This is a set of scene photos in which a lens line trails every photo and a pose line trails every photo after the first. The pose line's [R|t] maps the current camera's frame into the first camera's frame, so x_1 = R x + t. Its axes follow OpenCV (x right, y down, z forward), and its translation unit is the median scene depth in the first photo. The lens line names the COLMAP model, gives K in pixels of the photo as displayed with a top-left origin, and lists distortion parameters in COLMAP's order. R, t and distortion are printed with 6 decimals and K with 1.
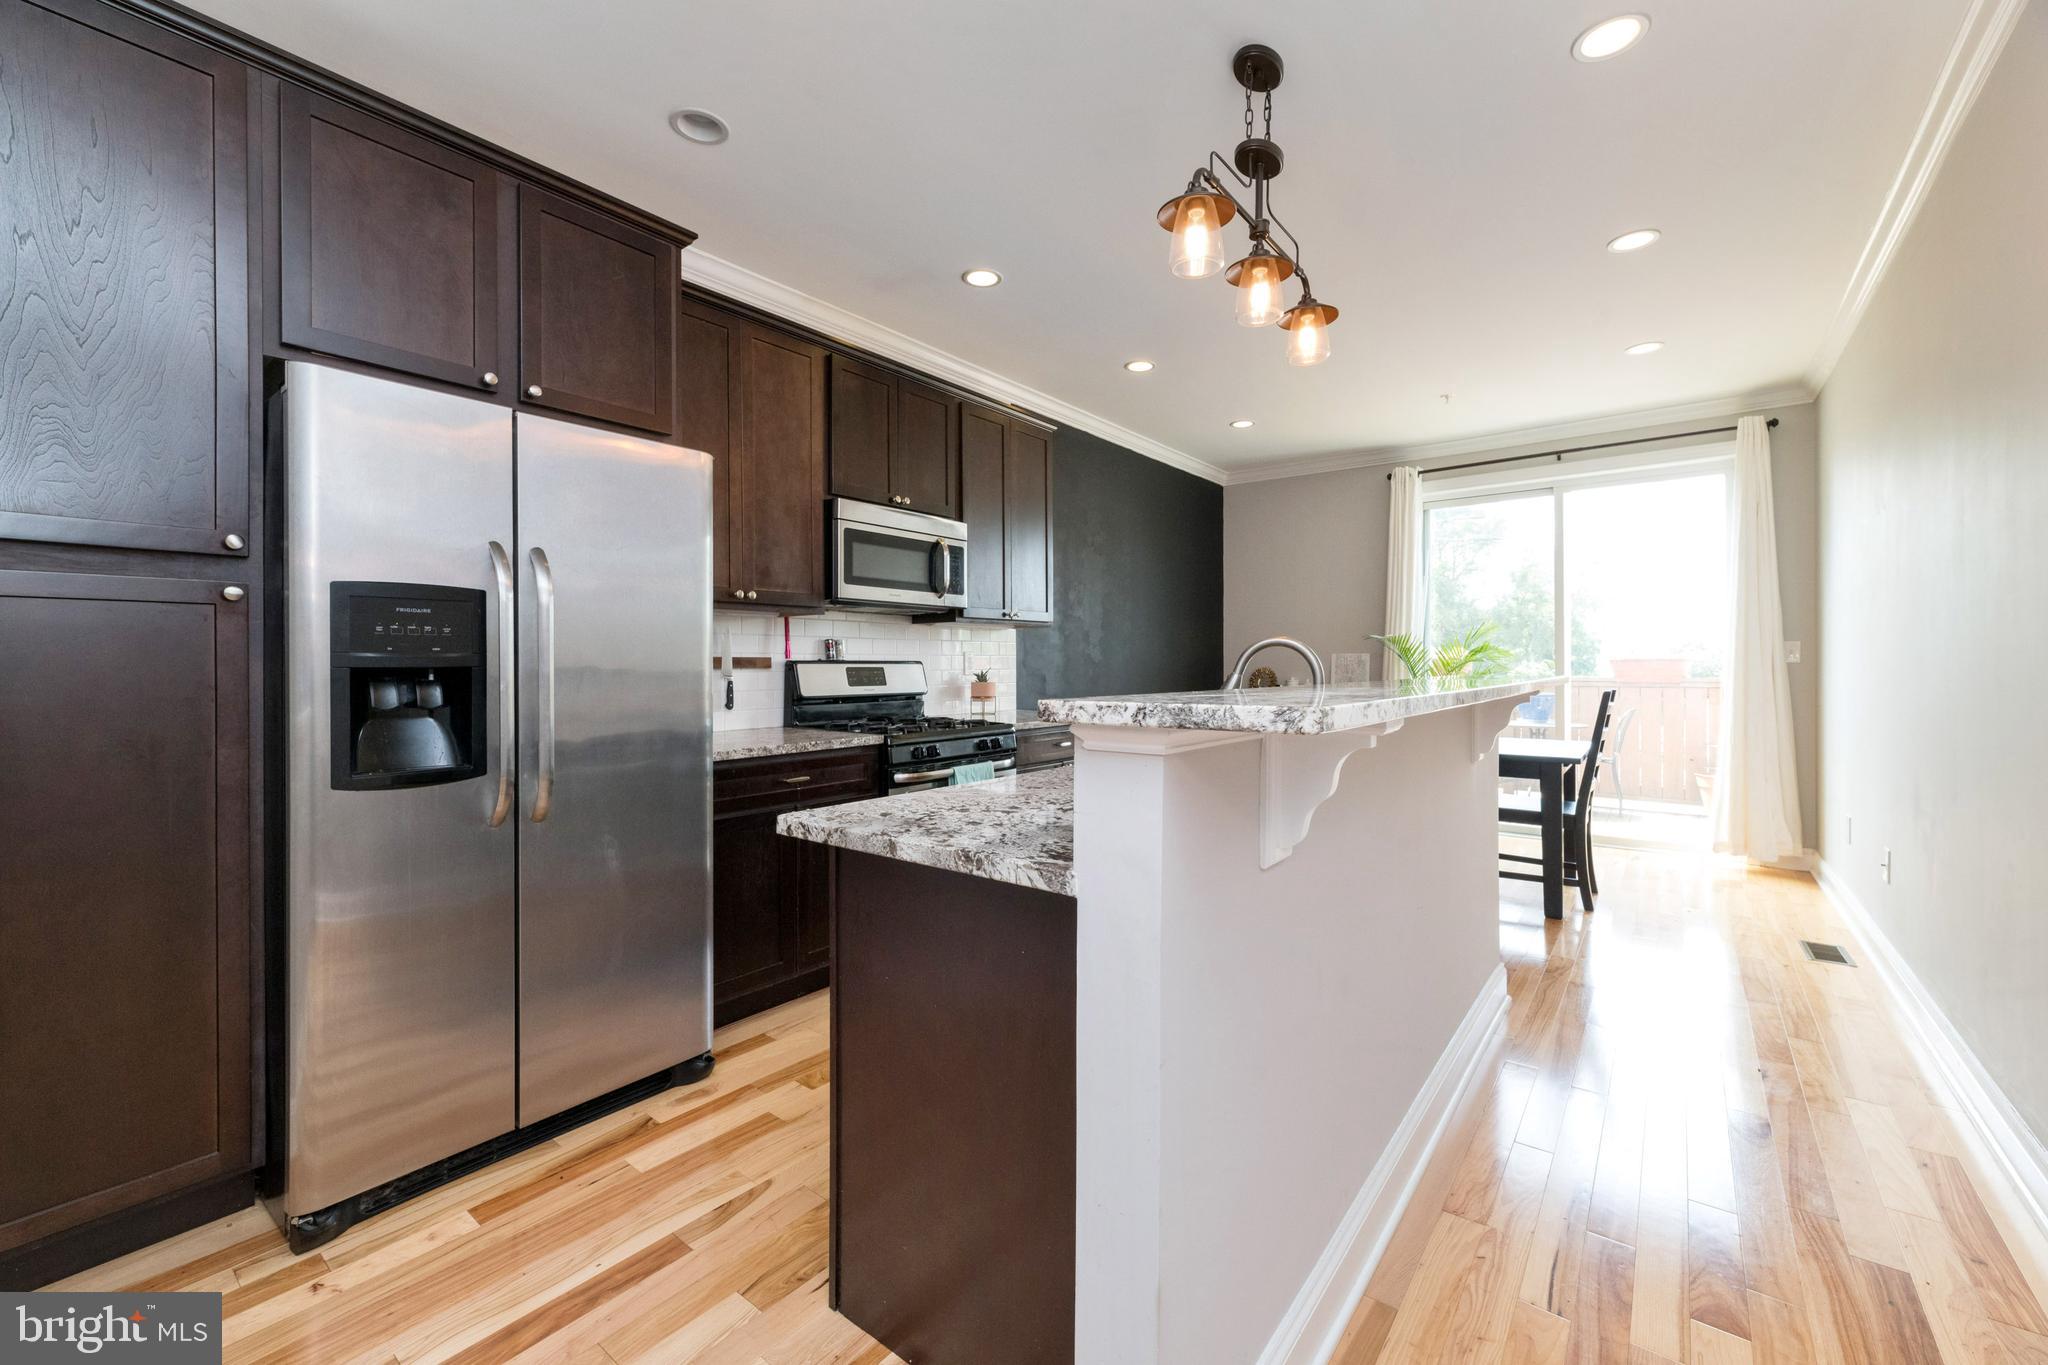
lens RADIAL K [[818.8, 0, 1022.5], [0, 818.8, 669.9], [0, 0, 1]] dist [-0.002477, -0.000562]
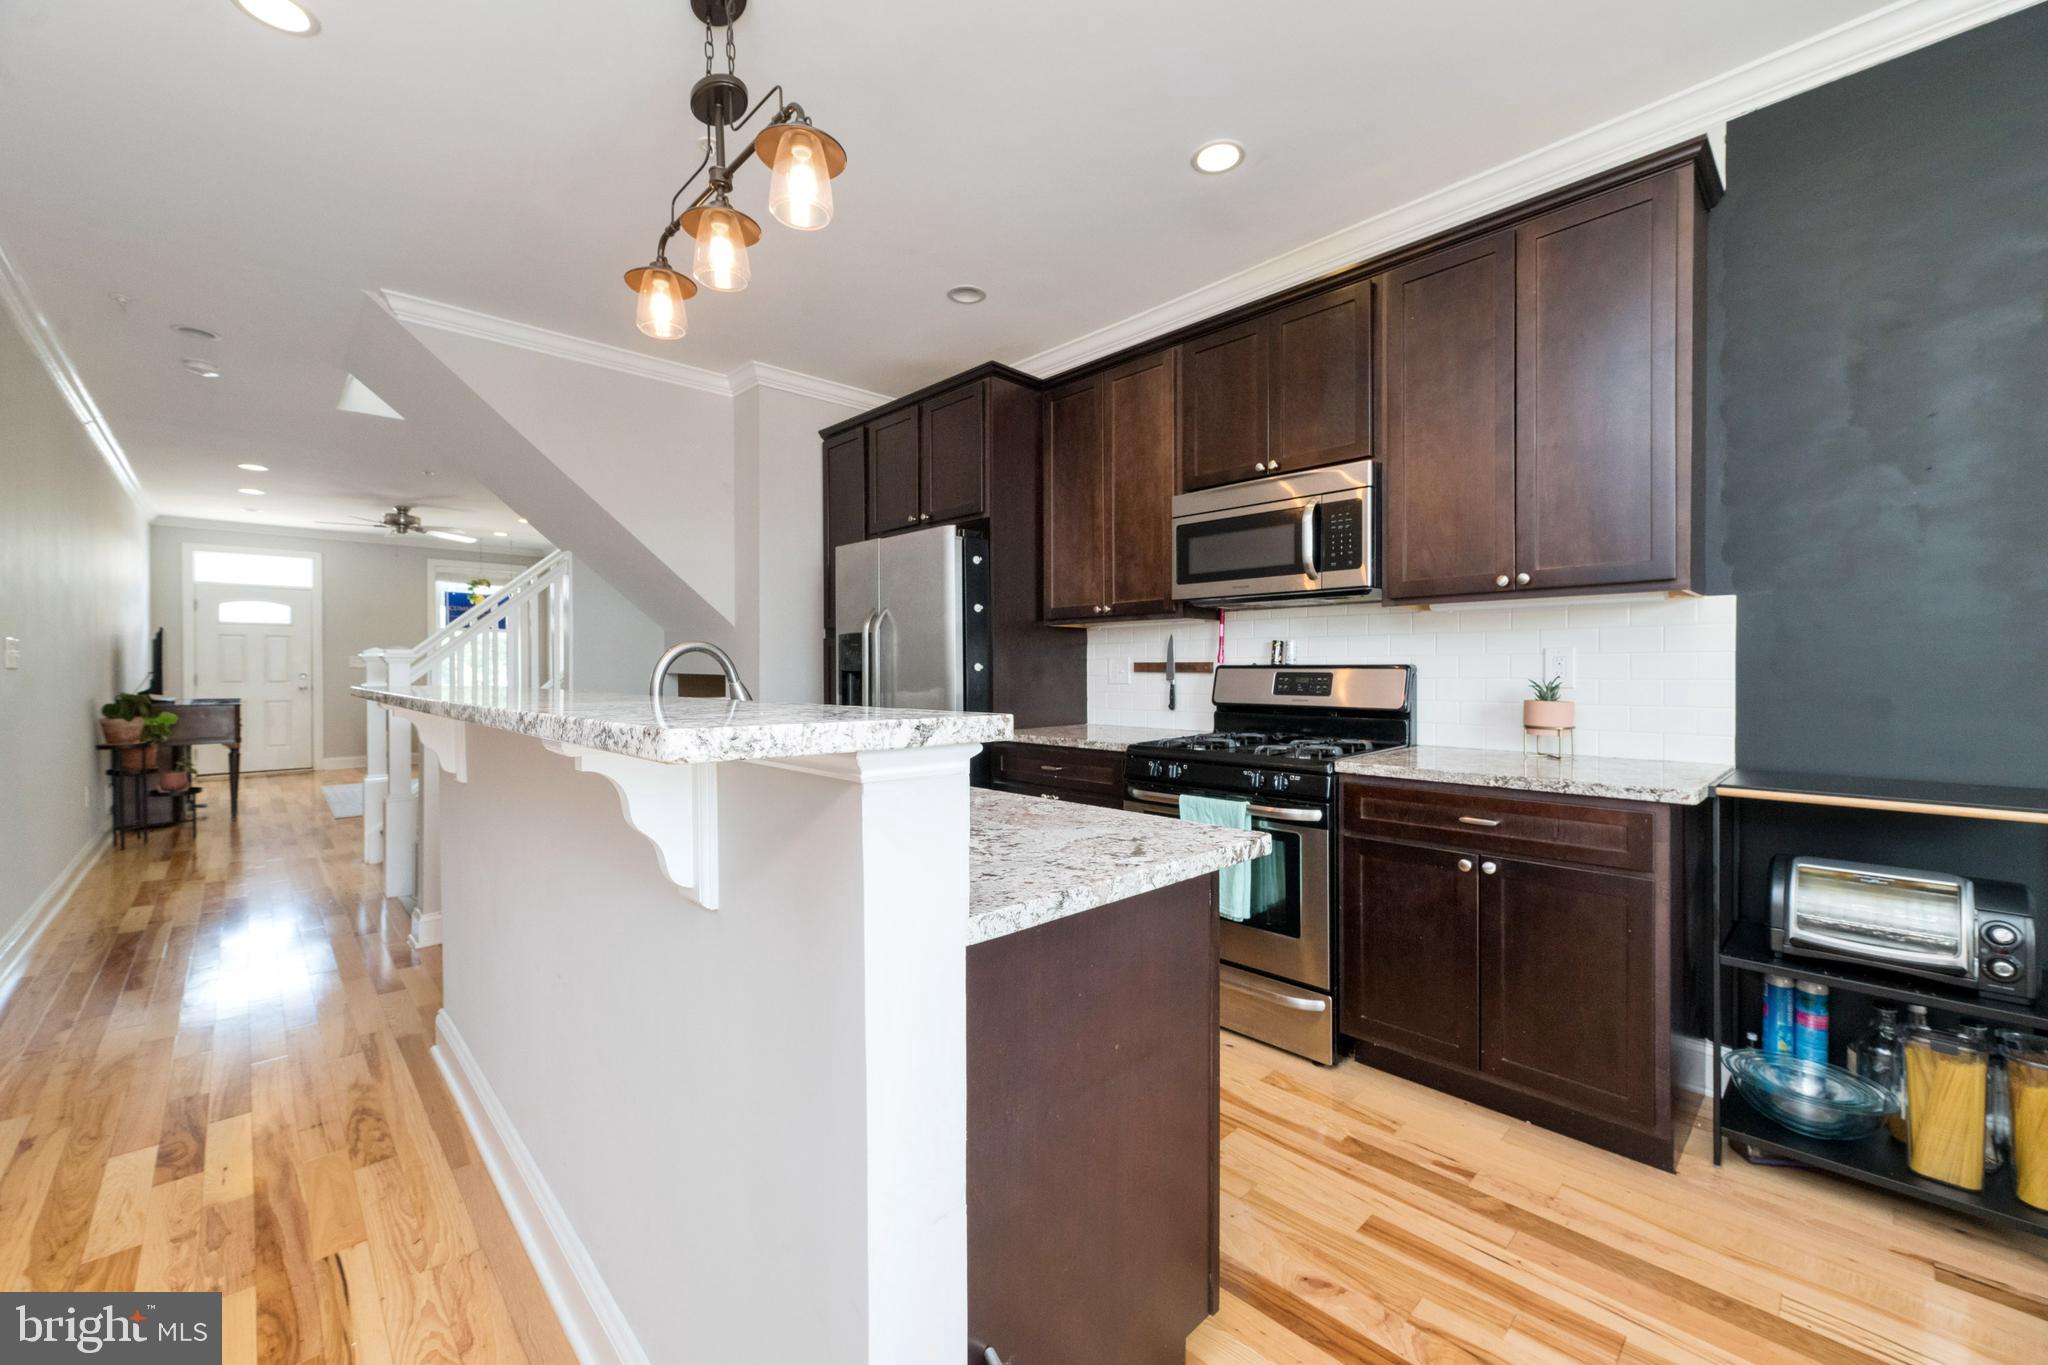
lens RADIAL K [[818.8, 0, 1036.0], [0, 818.8, 672.6], [0, 0, 1]] dist [-0.002477, -0.000562]
pose [[-0.127403, 0.007966, -0.991819, 0.792675], [-0.002663, 0.999961, 0.008374, -0.011514], [0.991848, 0.003708, -0.127376, 1.018401]]
